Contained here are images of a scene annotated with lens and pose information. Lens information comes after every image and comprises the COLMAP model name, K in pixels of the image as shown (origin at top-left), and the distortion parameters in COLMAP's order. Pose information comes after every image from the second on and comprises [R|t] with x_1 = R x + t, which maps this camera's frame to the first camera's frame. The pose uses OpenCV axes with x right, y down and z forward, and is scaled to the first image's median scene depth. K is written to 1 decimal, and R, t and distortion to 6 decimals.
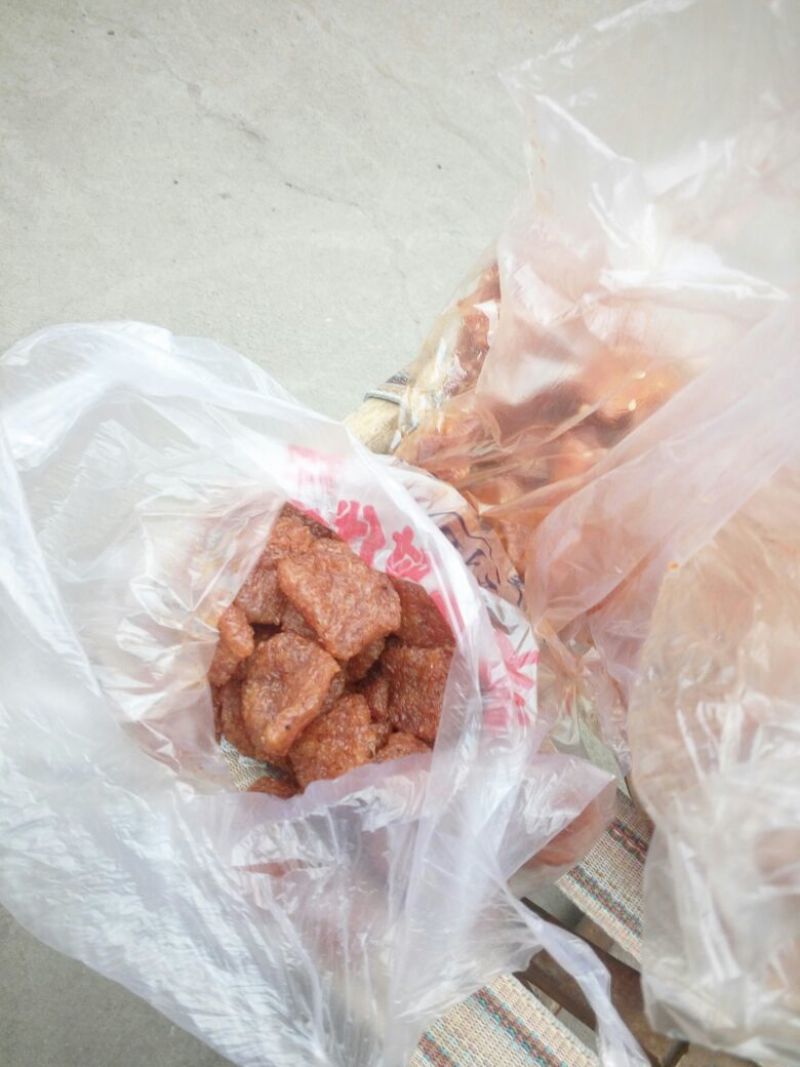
lens RADIAL K [[829.2, 0, 411.2], [0, 829.2, 533.5], [0, 0, 1]] dist [-0.086496, -0.001853]
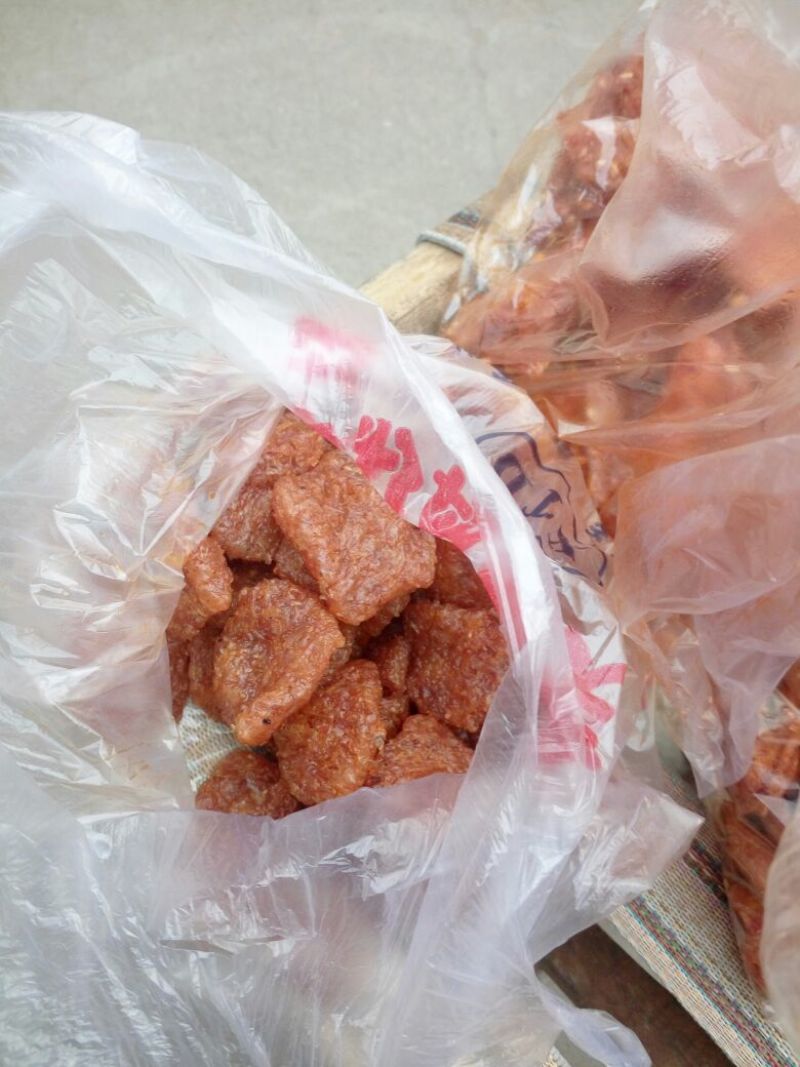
lens RADIAL K [[837.0, 0, 399.5], [0, 837.0, 528.5], [0, 0, 1]] dist [0.004231, -0.100198]
pose [[0.993517, 0.102276, -0.049628, -0.011207], [-0.089963, 0.974243, 0.206780, -0.088828], [0.069499, -0.200975, 0.977128, 0.287098]]
